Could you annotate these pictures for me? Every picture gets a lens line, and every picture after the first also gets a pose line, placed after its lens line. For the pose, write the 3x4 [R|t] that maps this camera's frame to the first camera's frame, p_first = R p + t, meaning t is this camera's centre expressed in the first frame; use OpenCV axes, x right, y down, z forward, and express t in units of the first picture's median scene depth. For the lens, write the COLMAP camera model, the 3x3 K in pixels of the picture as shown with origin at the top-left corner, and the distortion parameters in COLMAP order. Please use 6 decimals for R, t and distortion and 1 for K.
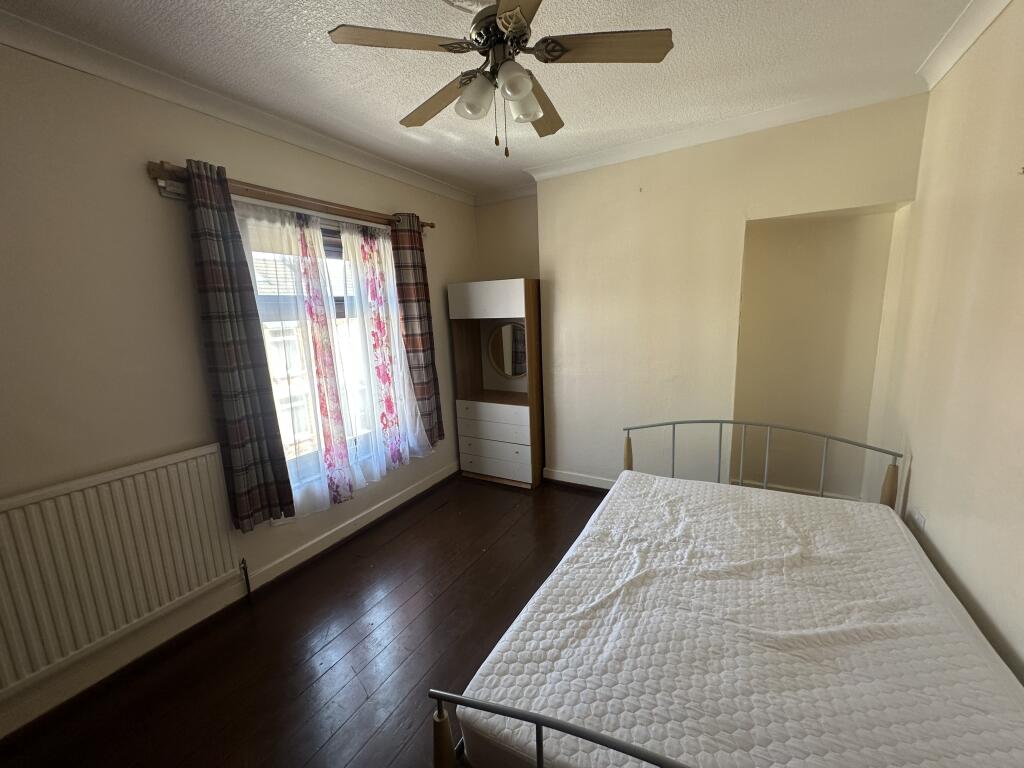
lens RADIAL K [[407.4, 0, 512.0], [0, 407.4, 384.0], [0, 0, 1]] dist [-0.000718, -0.000164]
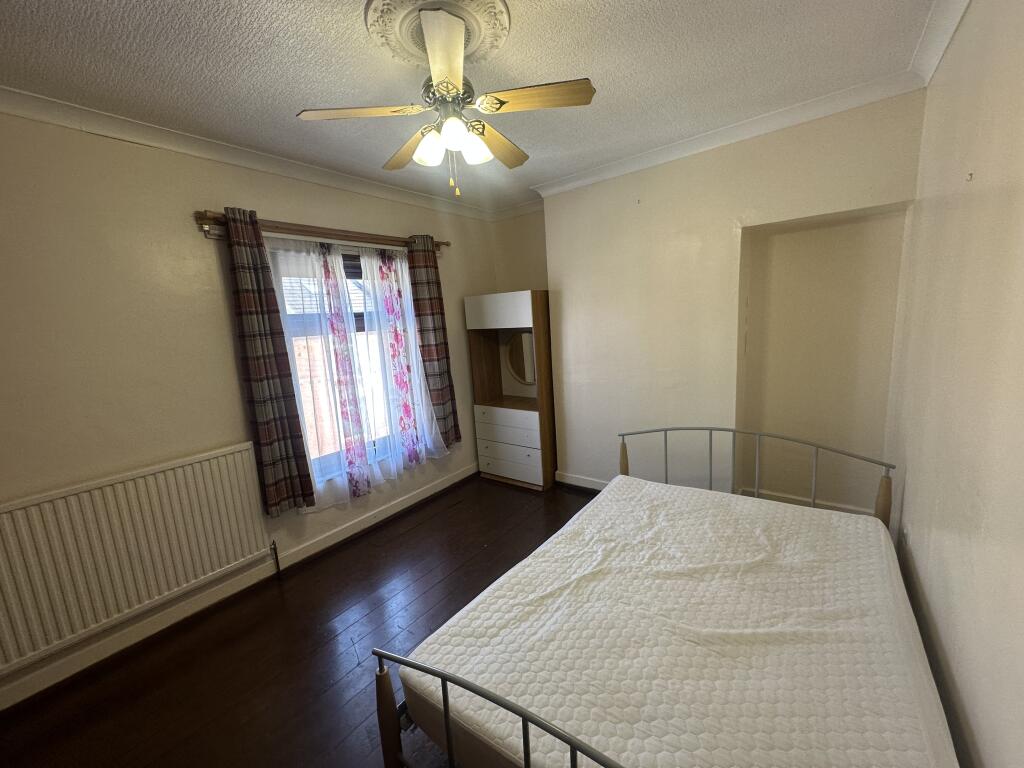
lens RADIAL K [[407.4, 0, 512.0], [0, 407.4, 384.0], [0, 0, 1]] dist [-0.000718, -0.000164]
pose [[0.990950, -0.001267, -0.134226, 0.162201], [0.000067, 0.999960, -0.008944, -0.009489], [0.134232, 0.008854, 0.990910, -0.064942]]
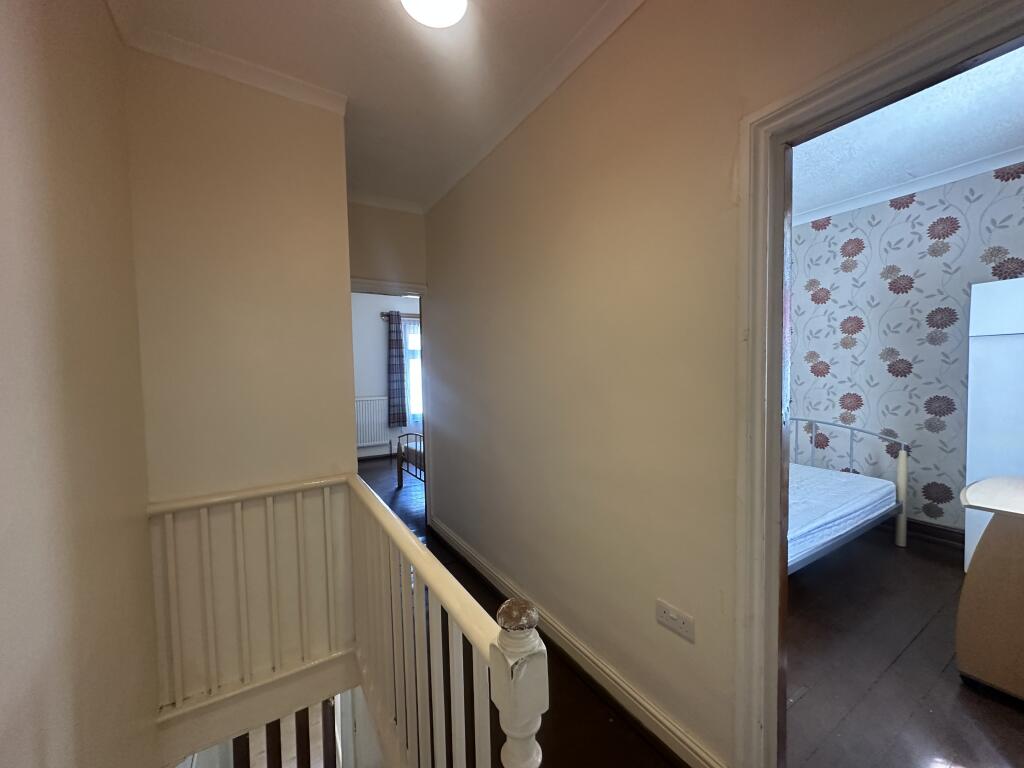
lens RADIAL K [[407.4, 0, 512.0], [0, 407.4, 384.0], [0, 0, 1]] dist [-0.000718, -0.000164]
pose [[0.876062, 0.045630, -0.480035, 1.337109], [-0.105918, 0.989409, -0.099253, 0.217089], [0.470422, 0.137796, 0.871617, -1.066294]]
